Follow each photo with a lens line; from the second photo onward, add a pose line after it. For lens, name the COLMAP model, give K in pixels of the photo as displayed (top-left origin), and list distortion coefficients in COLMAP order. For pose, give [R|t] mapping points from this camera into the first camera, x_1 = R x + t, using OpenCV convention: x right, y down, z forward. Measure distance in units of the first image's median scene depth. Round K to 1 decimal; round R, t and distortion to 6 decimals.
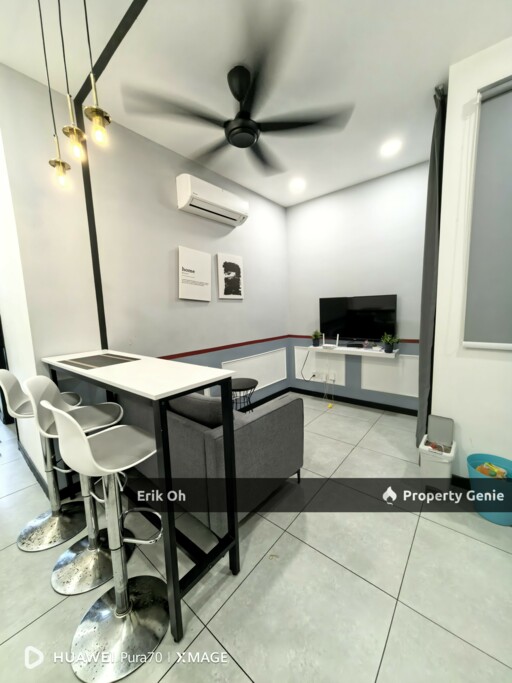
lens RADIAL K [[261.3, 0, 261.5], [0, 261.3, 342.3], [0, 0, 1]] dist [0.004304, 0.000547]
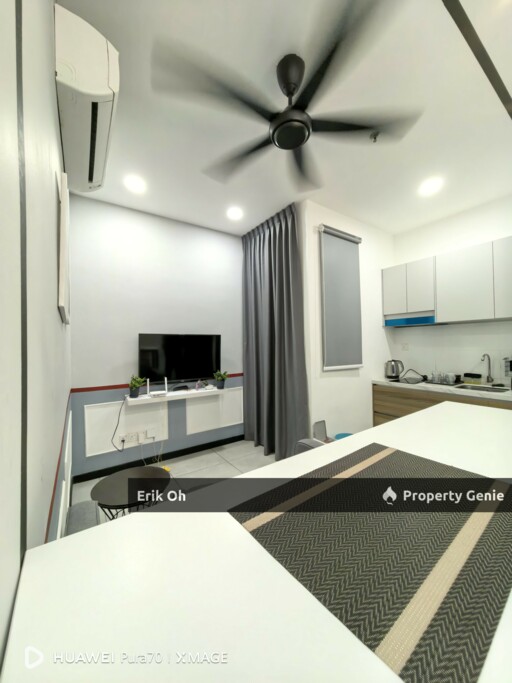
lens RADIAL K [[261.3, 0, 255.2], [0, 261.3, 342.5], [0, 0, 1]] dist [0.004304, 0.000547]
pose [[0.278438, 0.036319, 0.959767, -0.440434], [0.123840, 0.989586, -0.073375, -0.045152], [-0.952437, 0.139288, 0.271041, 0.489211]]
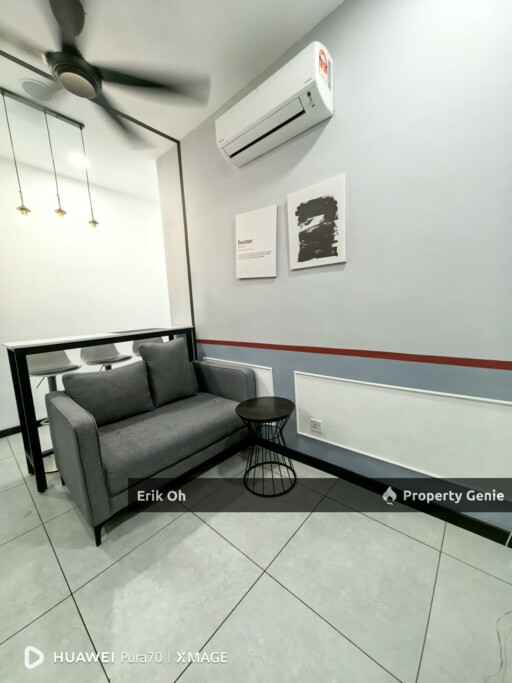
lens RADIAL K [[261.3, 0, 257.5], [0, 261.3, 341.5], [0, 0, 1]] dist [0.004304, 0.000547]
pose [[-0.029655, 0.165340, -0.985791, 0.604503], [-0.075405, 0.983044, 0.167148, -0.117281], [0.996712, 0.079290, -0.016684, 1.147201]]
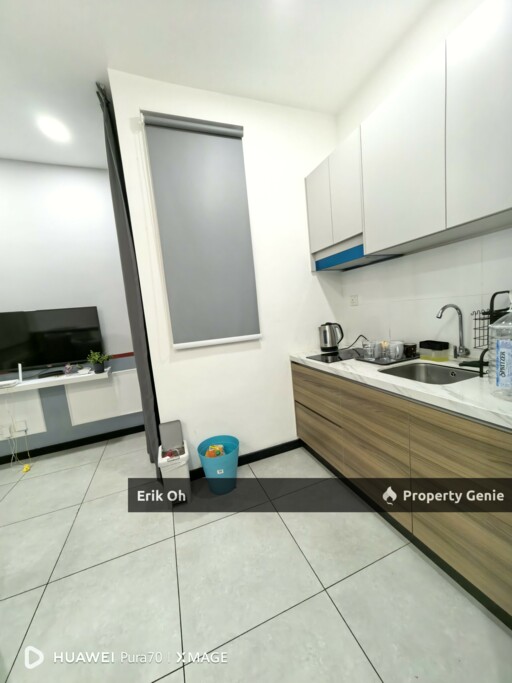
lens RADIAL K [[261.3, 0, 260.1], [0, 261.3, 341.2], [0, 0, 1]] dist [0.004304, 0.000547]
pose [[0.503285, -0.117645, 0.856075, 0.021236], [0.183942, 0.982569, 0.026890, 0.009444], [-0.844316, 0.143935, 0.516152, 0.080542]]
